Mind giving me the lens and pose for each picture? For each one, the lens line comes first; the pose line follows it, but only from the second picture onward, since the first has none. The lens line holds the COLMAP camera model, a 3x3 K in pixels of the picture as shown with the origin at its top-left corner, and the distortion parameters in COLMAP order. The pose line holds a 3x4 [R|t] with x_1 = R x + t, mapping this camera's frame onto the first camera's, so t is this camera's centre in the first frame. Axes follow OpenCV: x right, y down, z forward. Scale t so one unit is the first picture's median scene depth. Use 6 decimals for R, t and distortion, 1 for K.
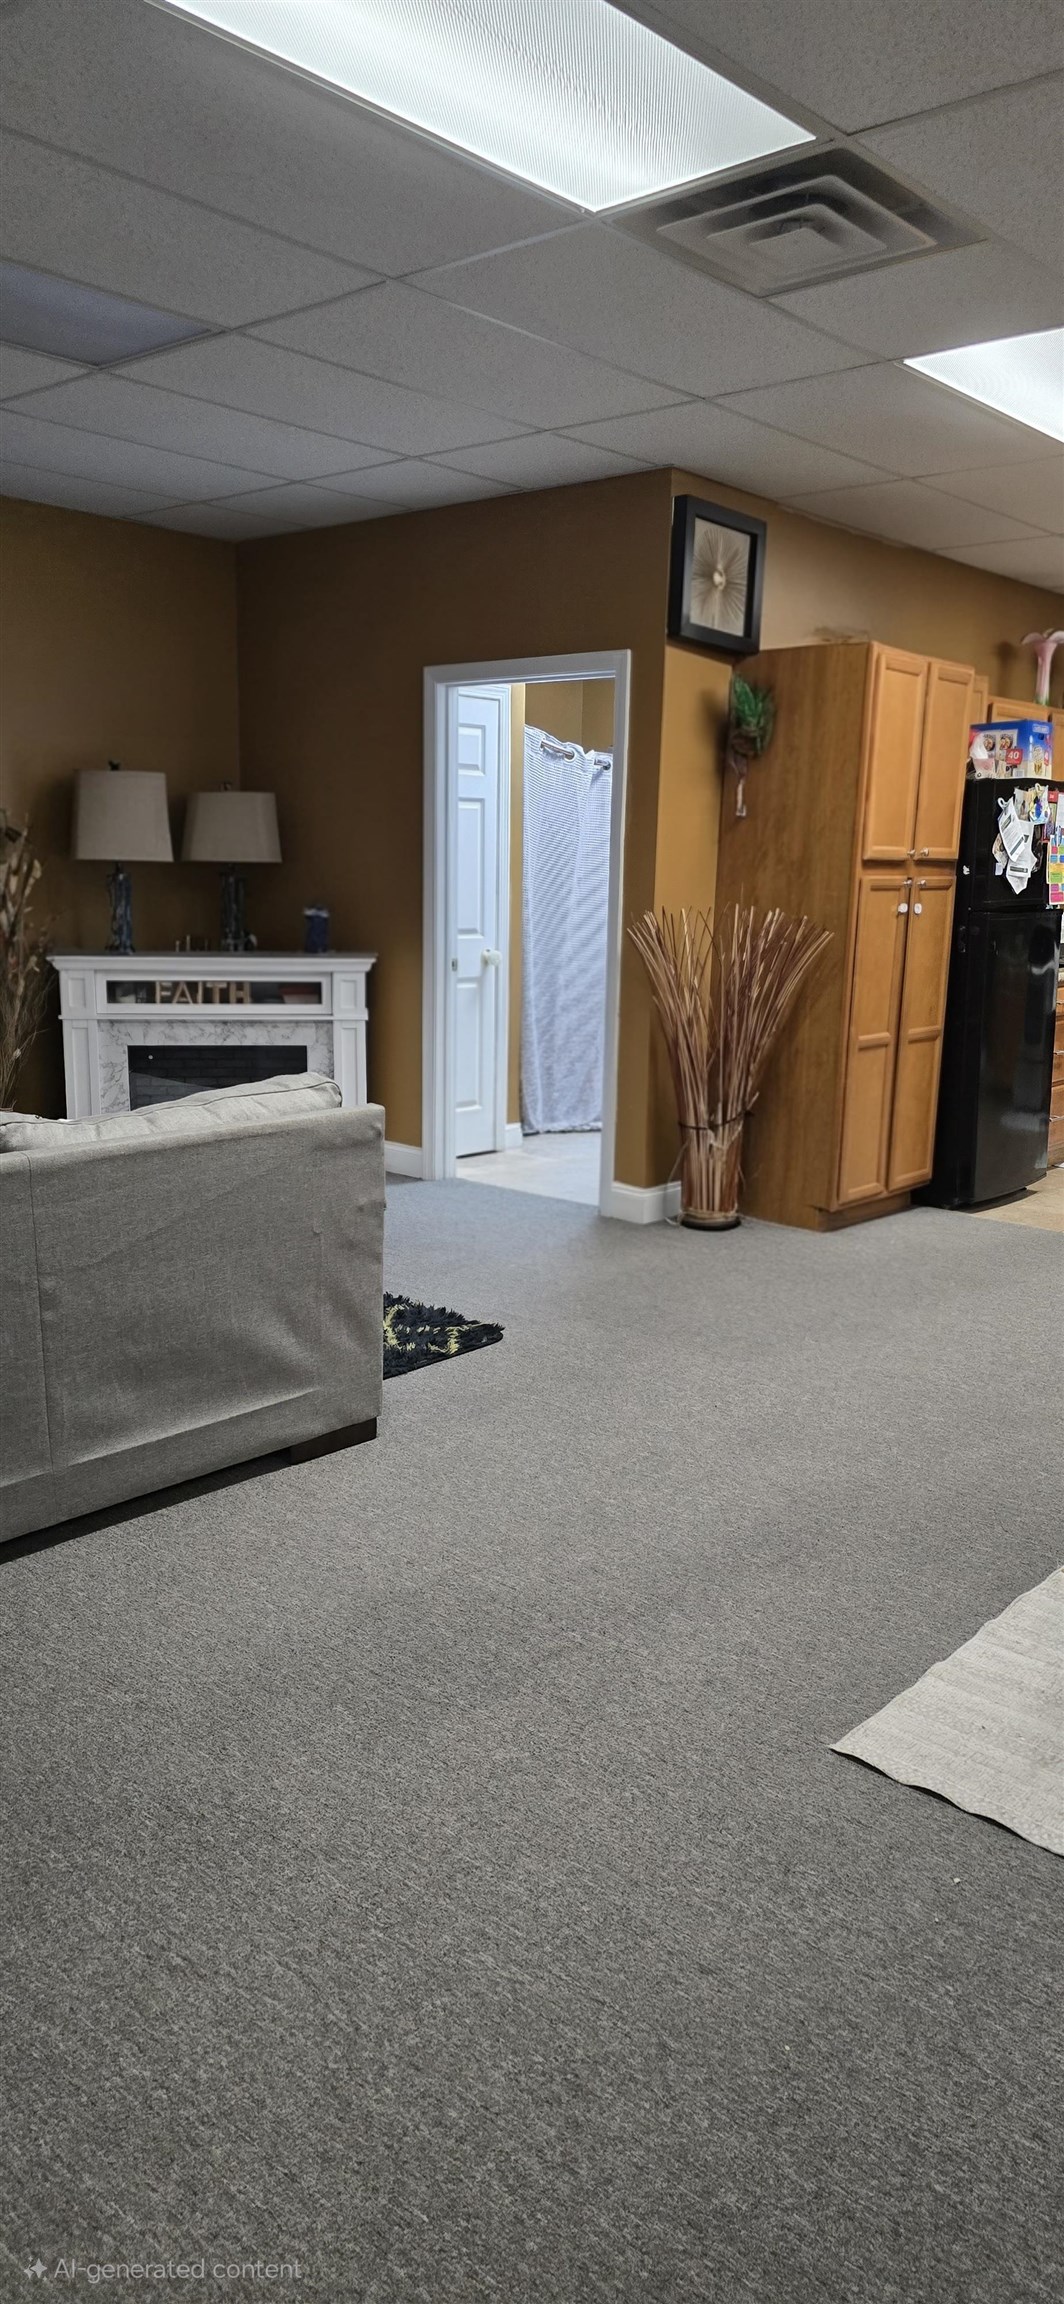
lens RADIAL K [[1556.3, 0, 527.9], [0, 1556.3, 1147.8], [0, 0, 1]] dist [-0.003776, -0.000277]
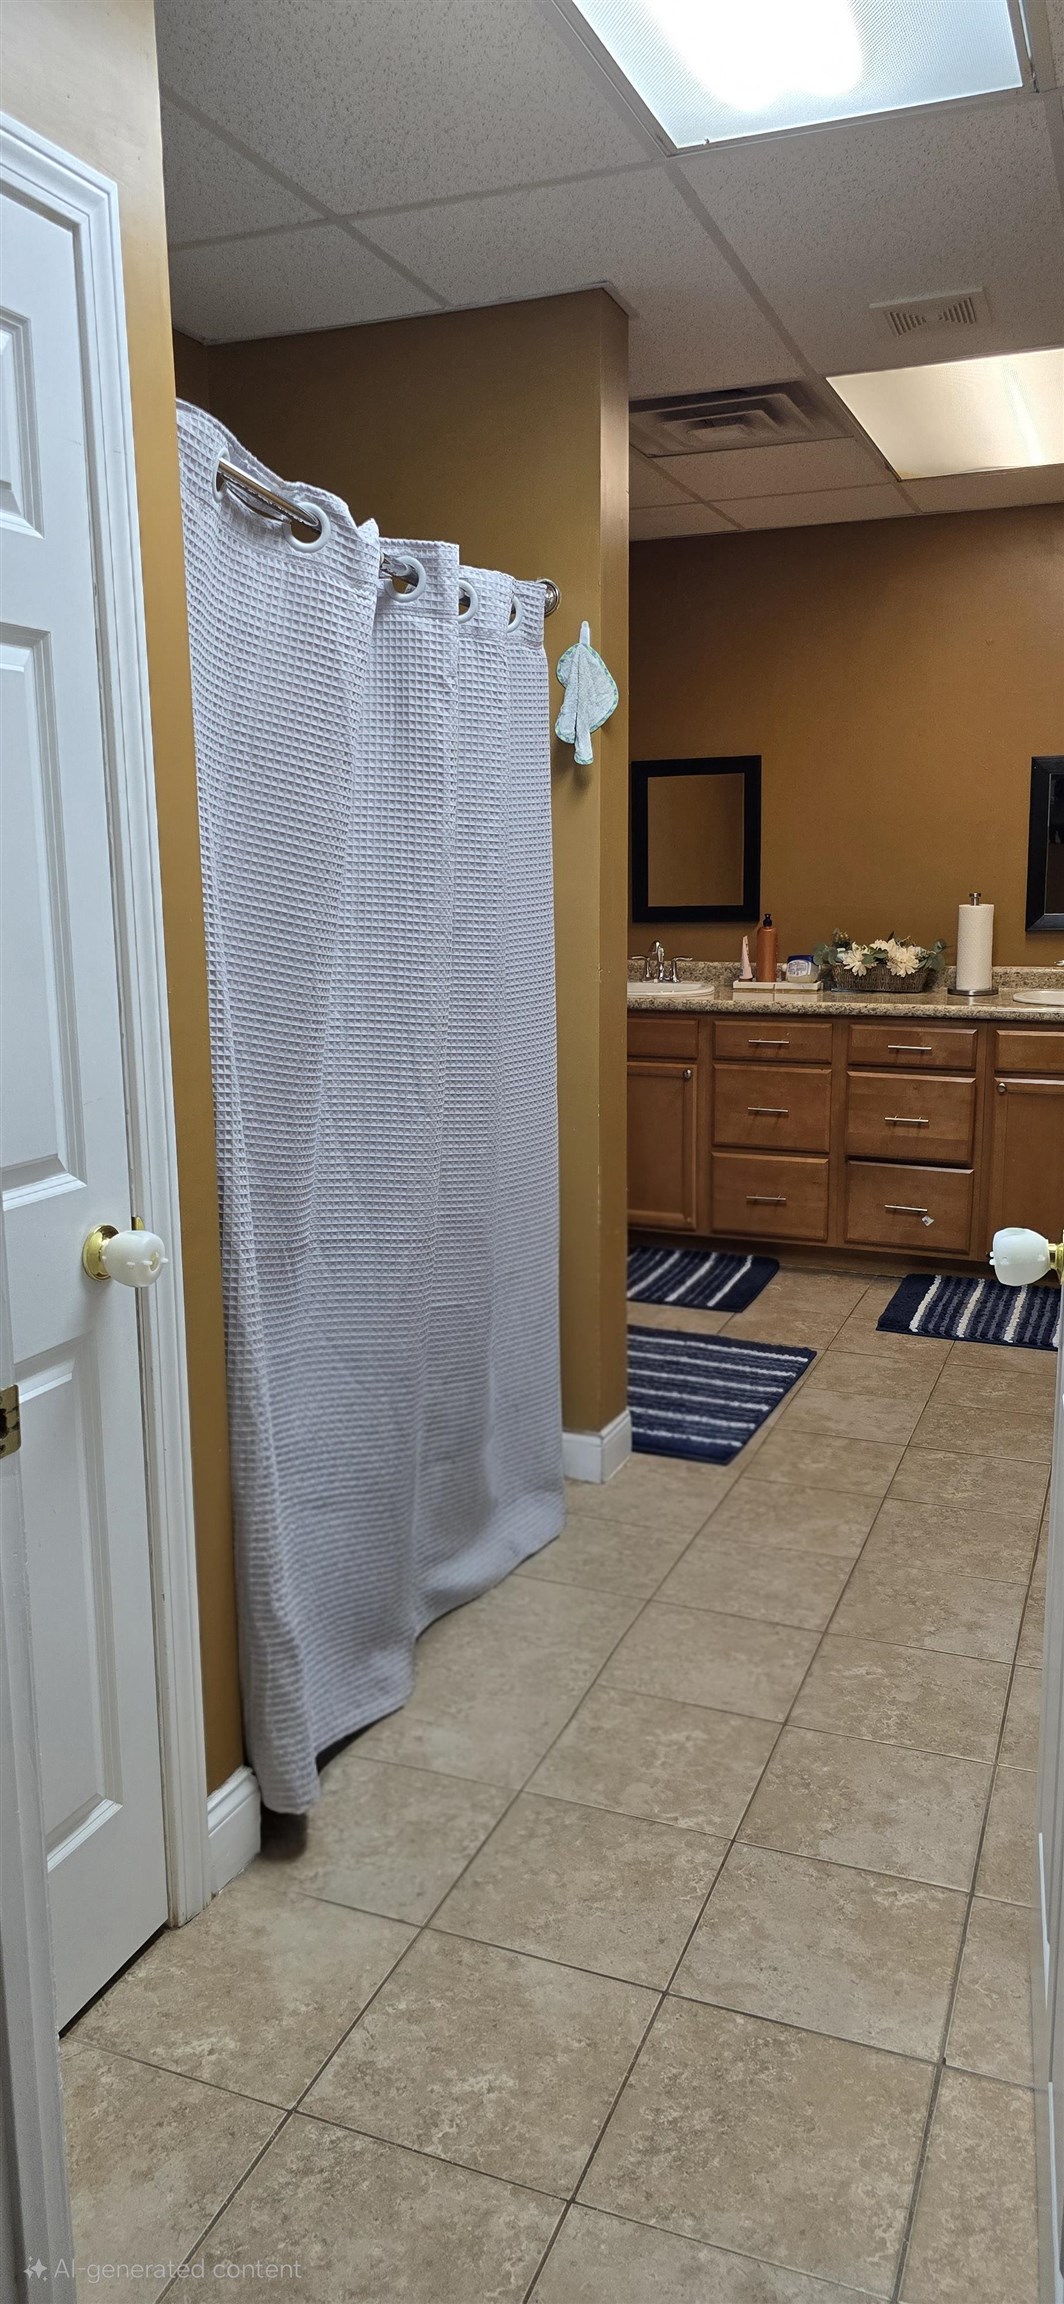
lens RADIAL K [[1556.3, 0, 530.9], [0, 1556.3, 1155.2], [0, 0, 1]] dist [-0.003776, -0.000277]
pose [[0.945450, -0.083404, 0.314909, -0.037542], [0.084626, 0.996364, 0.009817, -0.132082], [-0.314583, 0.017368, 0.949071, 0.710693]]
